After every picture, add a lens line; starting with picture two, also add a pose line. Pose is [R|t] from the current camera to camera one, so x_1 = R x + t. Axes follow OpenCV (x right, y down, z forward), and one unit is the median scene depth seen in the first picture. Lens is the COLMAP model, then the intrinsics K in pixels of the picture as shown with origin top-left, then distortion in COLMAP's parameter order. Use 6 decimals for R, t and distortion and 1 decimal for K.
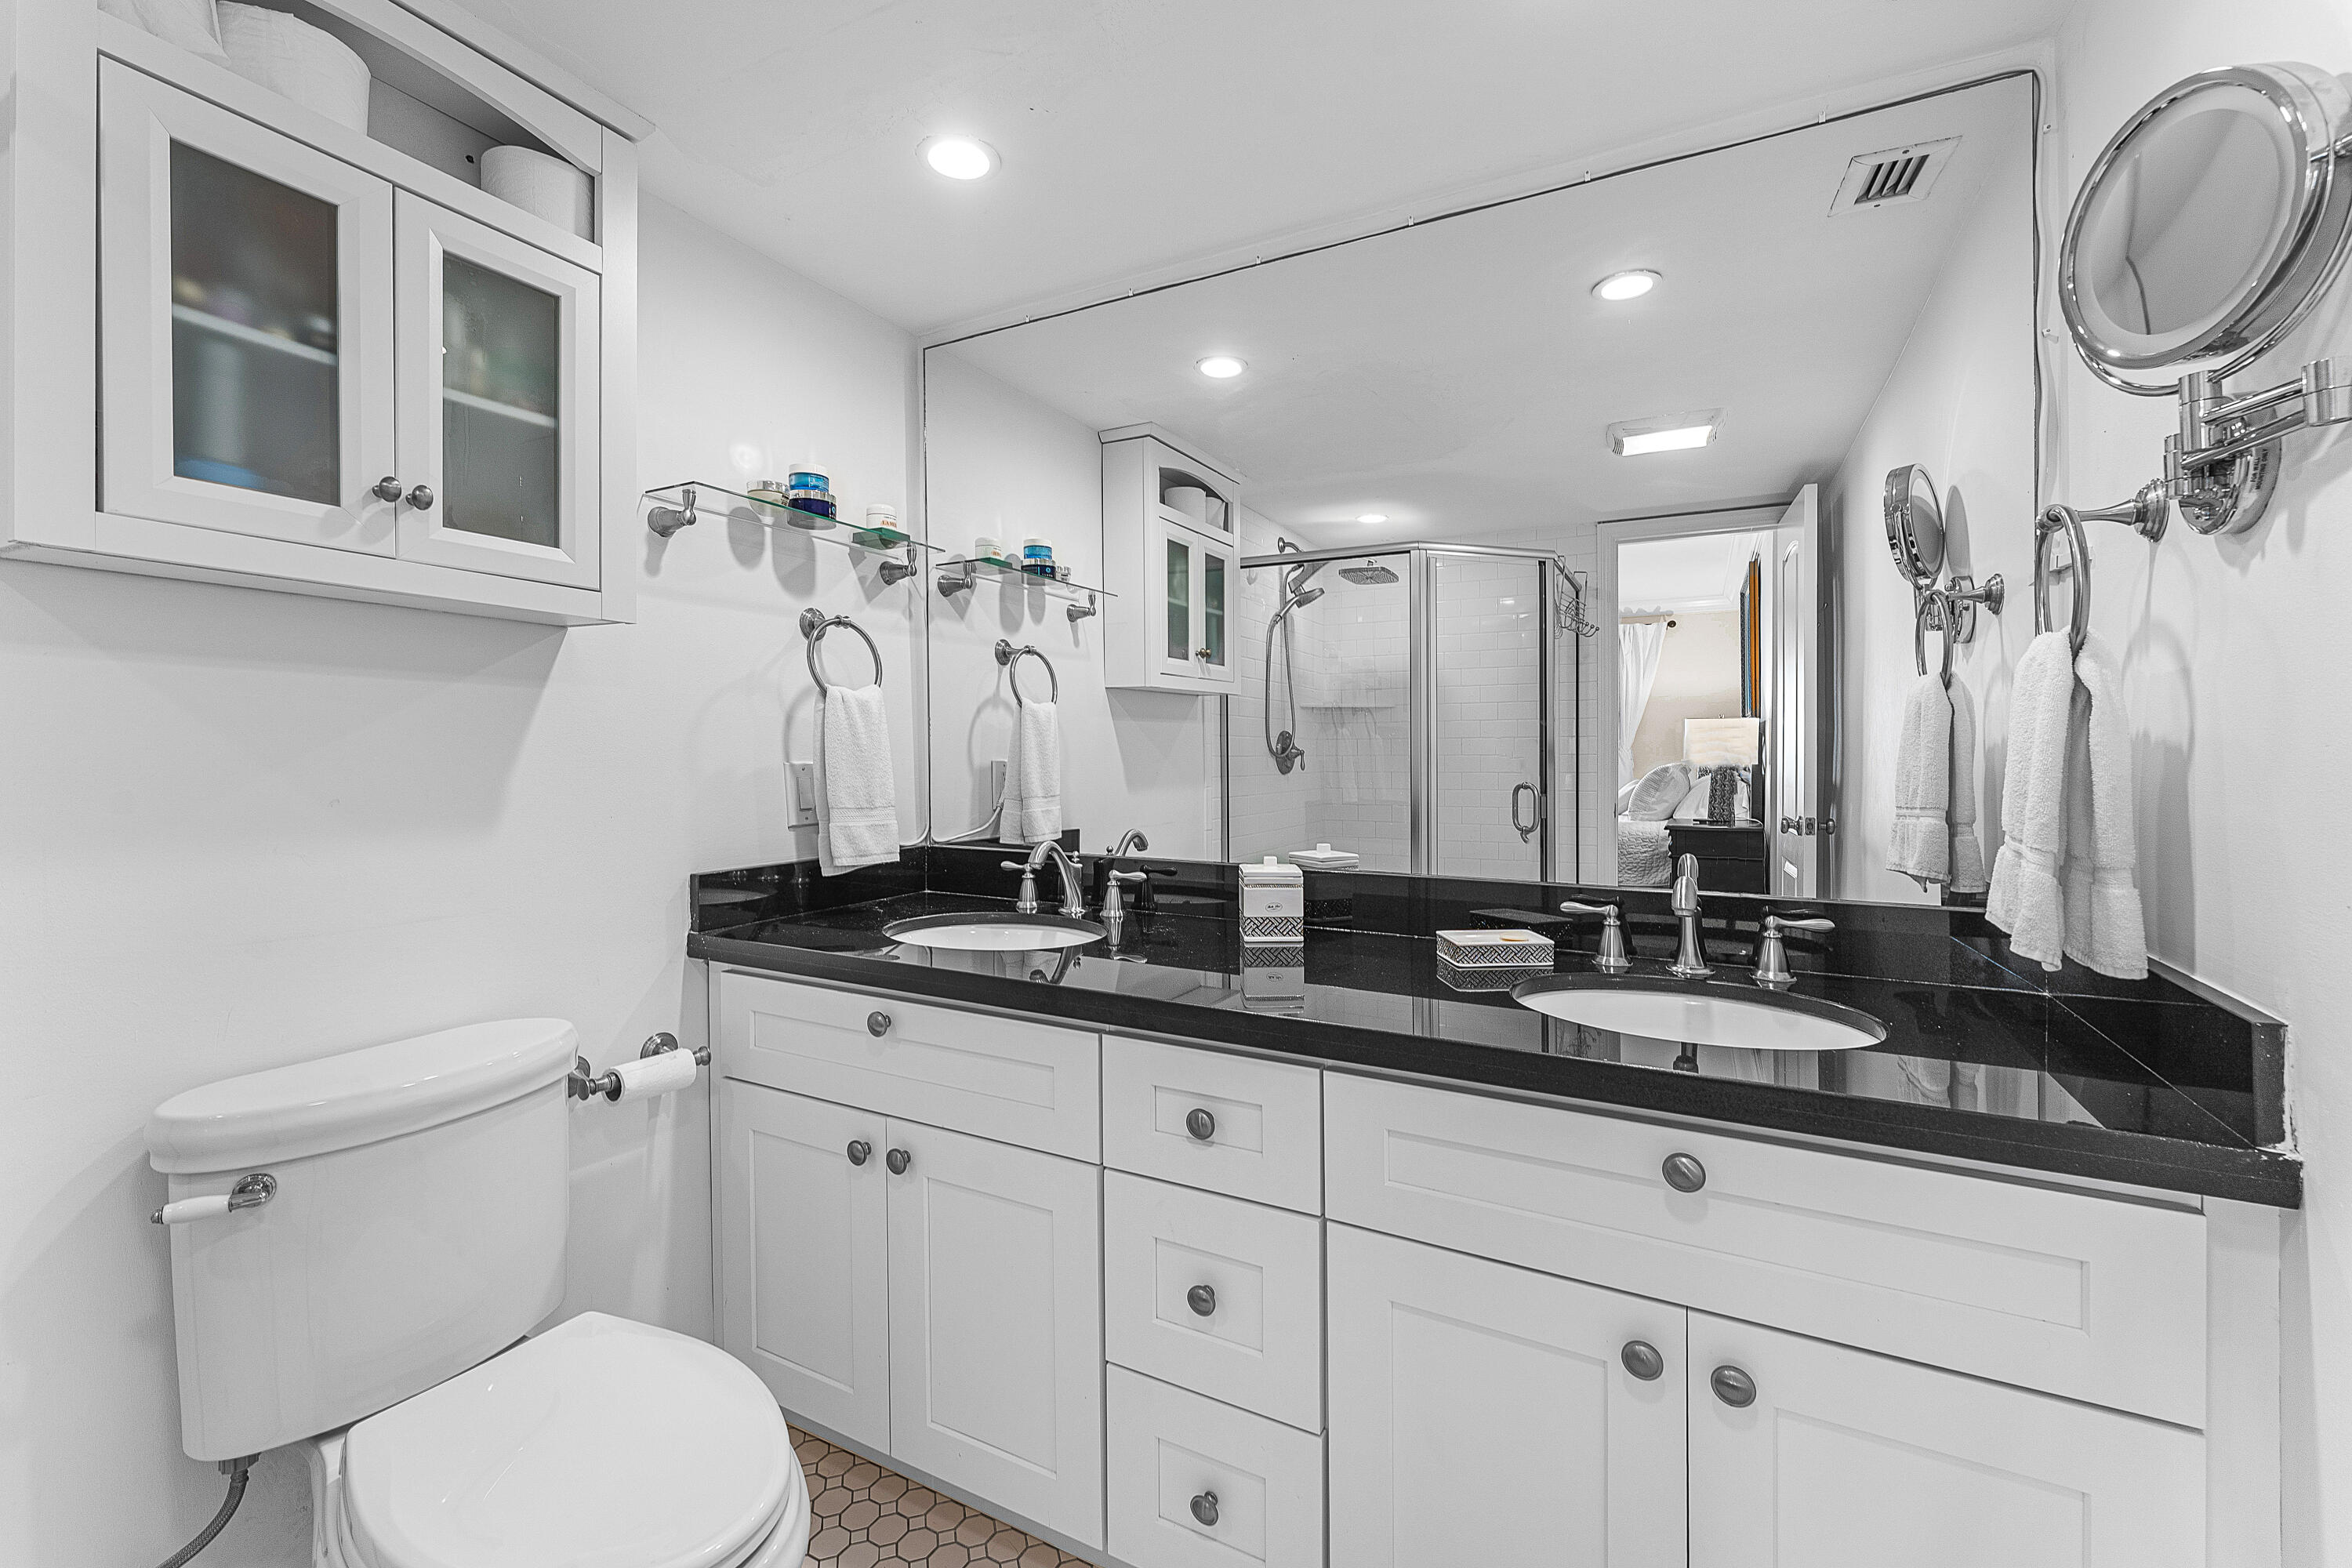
lens RADIAL K [[955.0, 0, 1181.9], [0, 955.0, 764.2], [0, 0, 1]] dist [-0.002412, -0.000290]
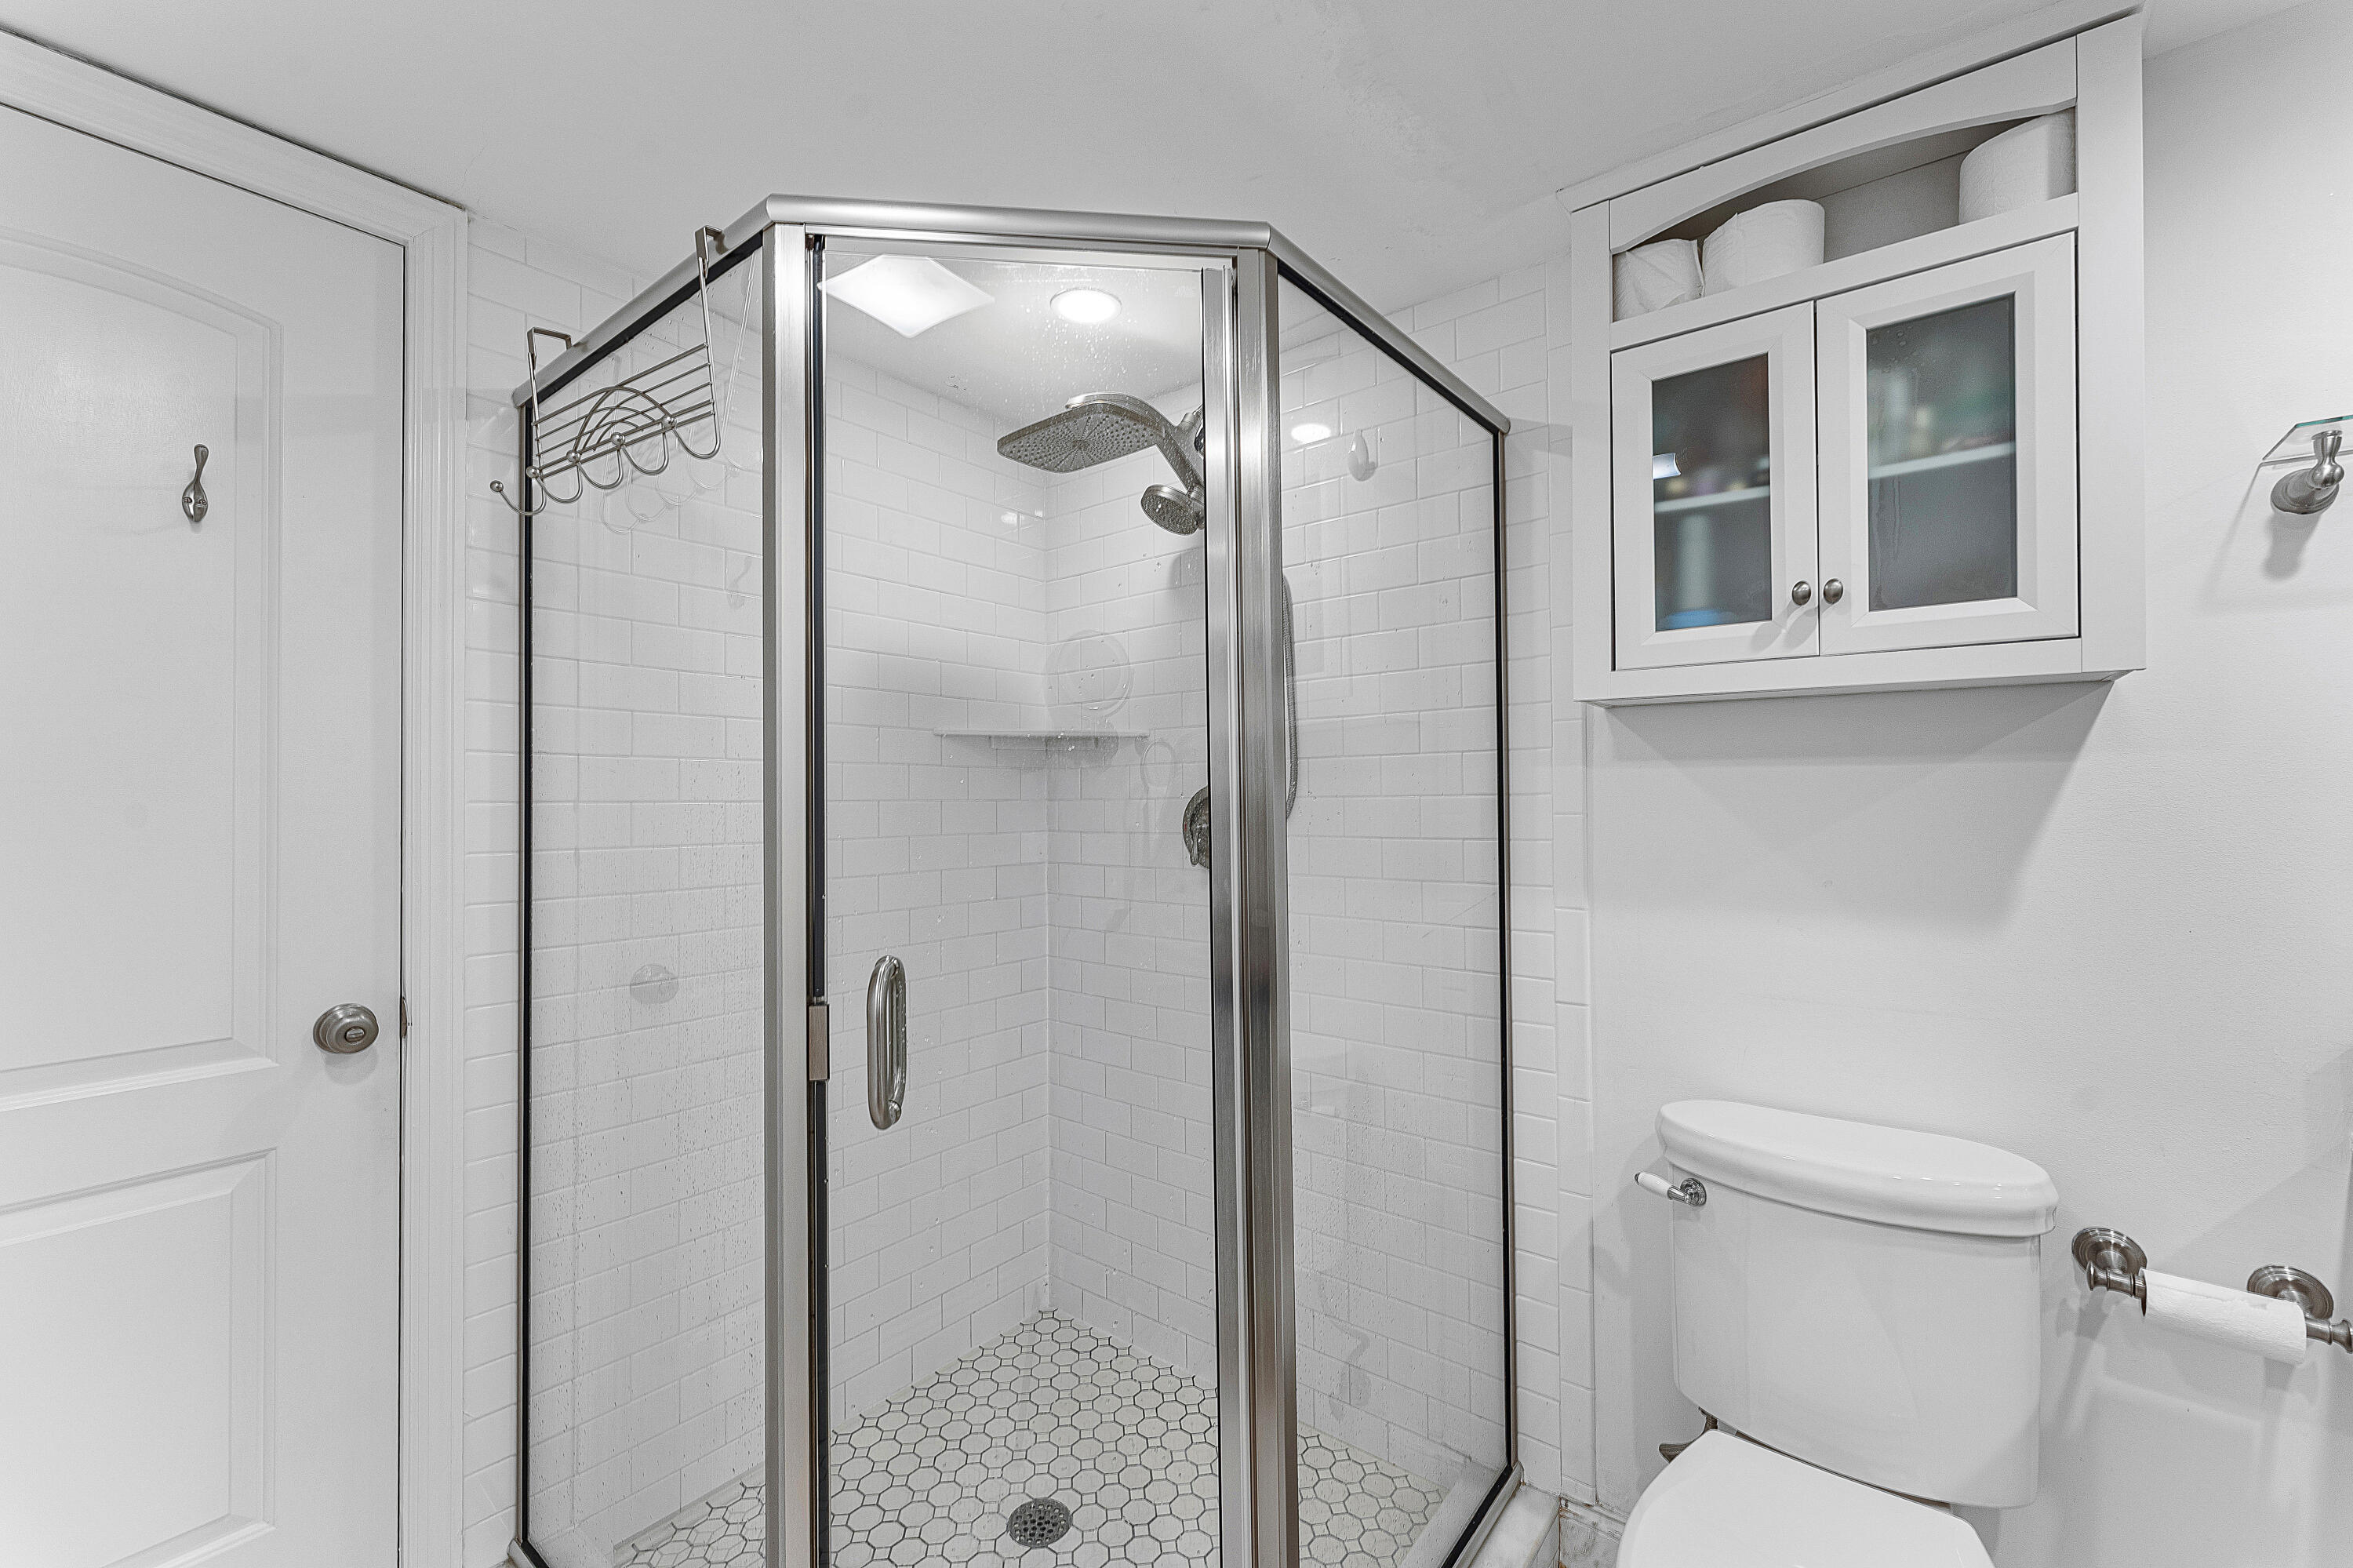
lens RADIAL K [[955.4, 0, 1178.5], [0, 955.4, 797.9], [0, 0, 1]] dist [-0.002412, -0.000290]
pose [[-0.170099, -0.003913, -0.985419, 0.297157], [-0.003114, 0.999989, -0.003433, -0.048961], [0.985422, 0.002484, -0.170109, 0.443056]]
